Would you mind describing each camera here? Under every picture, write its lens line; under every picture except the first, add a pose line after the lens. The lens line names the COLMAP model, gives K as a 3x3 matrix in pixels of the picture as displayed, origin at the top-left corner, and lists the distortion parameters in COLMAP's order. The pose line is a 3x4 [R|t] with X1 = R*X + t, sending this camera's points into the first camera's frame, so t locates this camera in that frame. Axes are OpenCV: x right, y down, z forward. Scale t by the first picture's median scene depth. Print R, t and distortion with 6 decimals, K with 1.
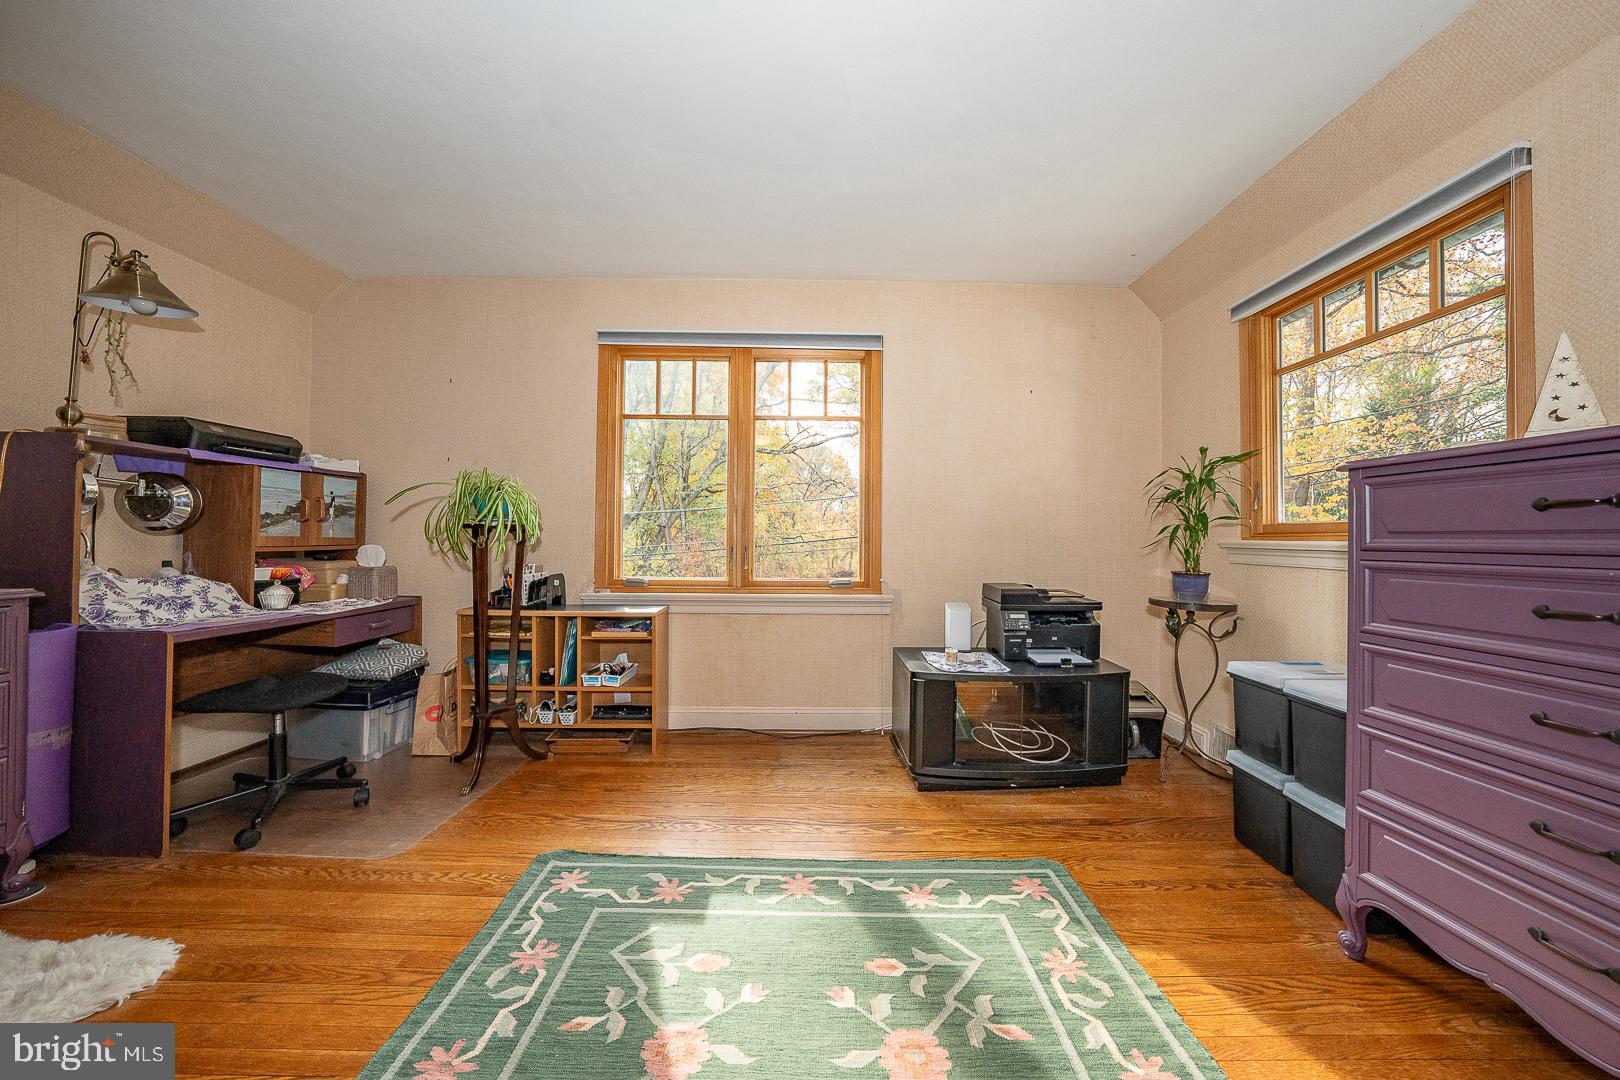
lens RADIAL K [[559.4, 0, 809.2], [0, 559.4, 534.9], [0, 0, 1]] dist [-0.030046, 0.007090]
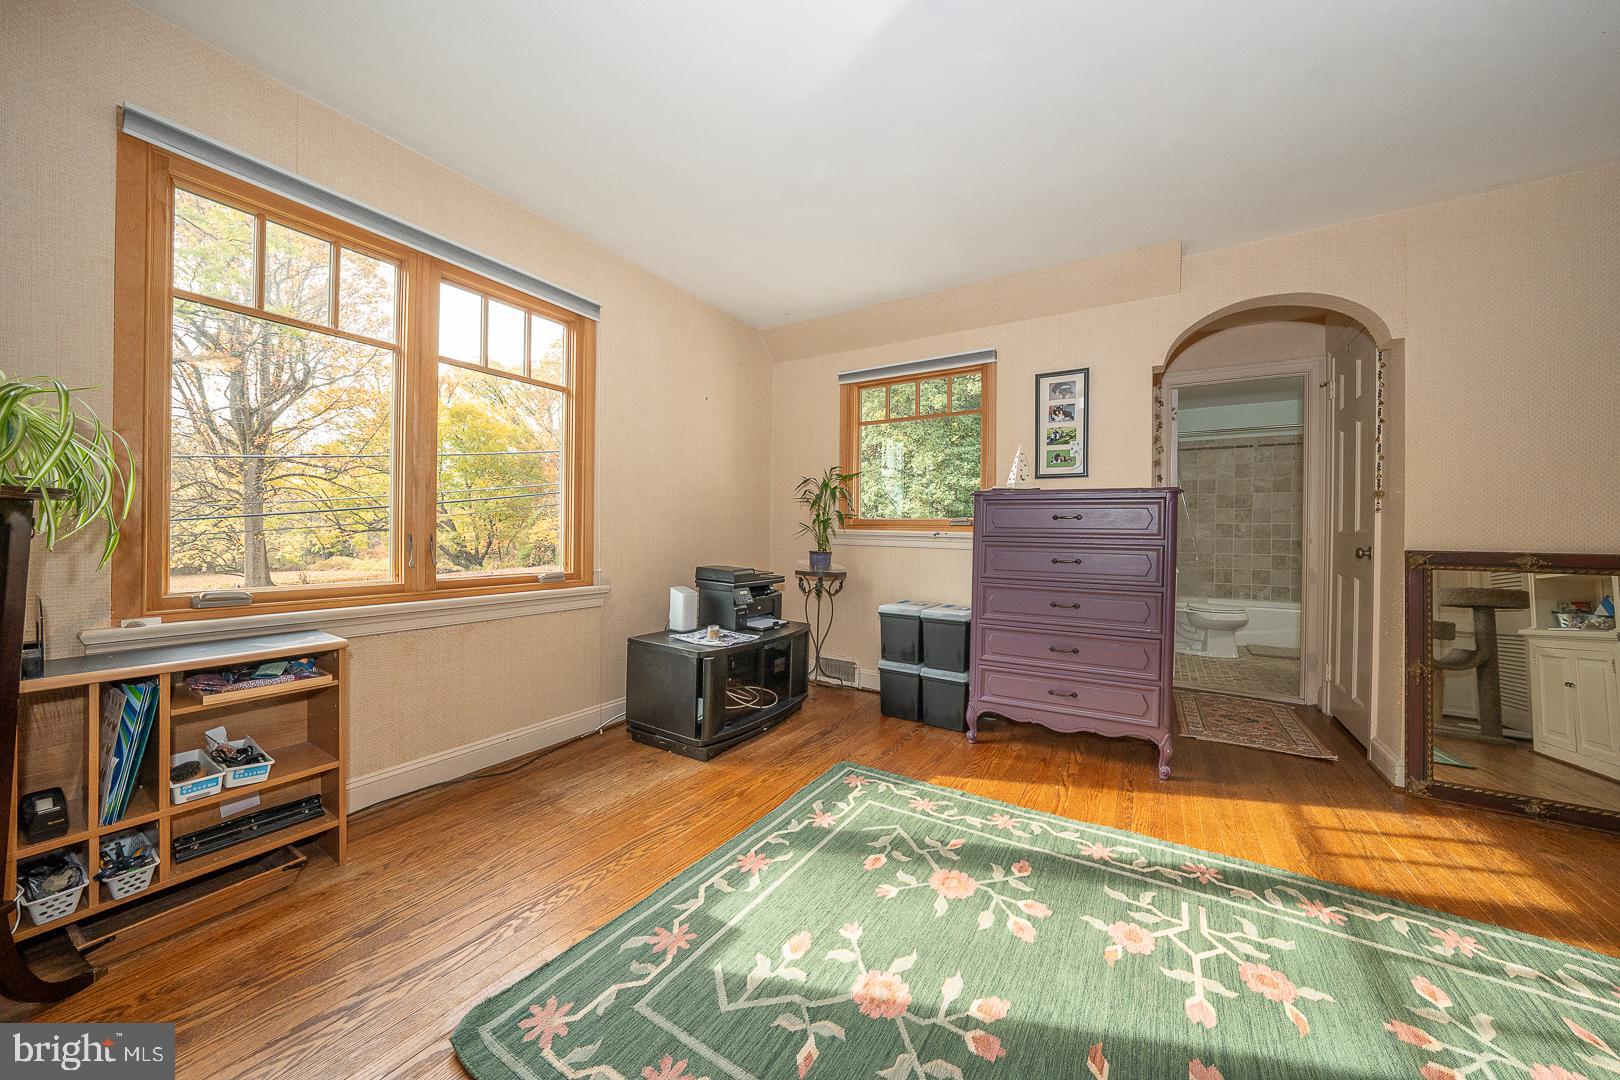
lens RADIAL K [[559.4, 0, 809.2], [0, 559.4, 534.9], [0, 0, 1]] dist [-0.030046, 0.007090]
pose [[0.530213, -0.005699, 0.847845, -0.617640], [-0.017681, 0.999686, 0.017777, -0.000341], [-0.847680, -0.024416, 0.529945, 0.274731]]
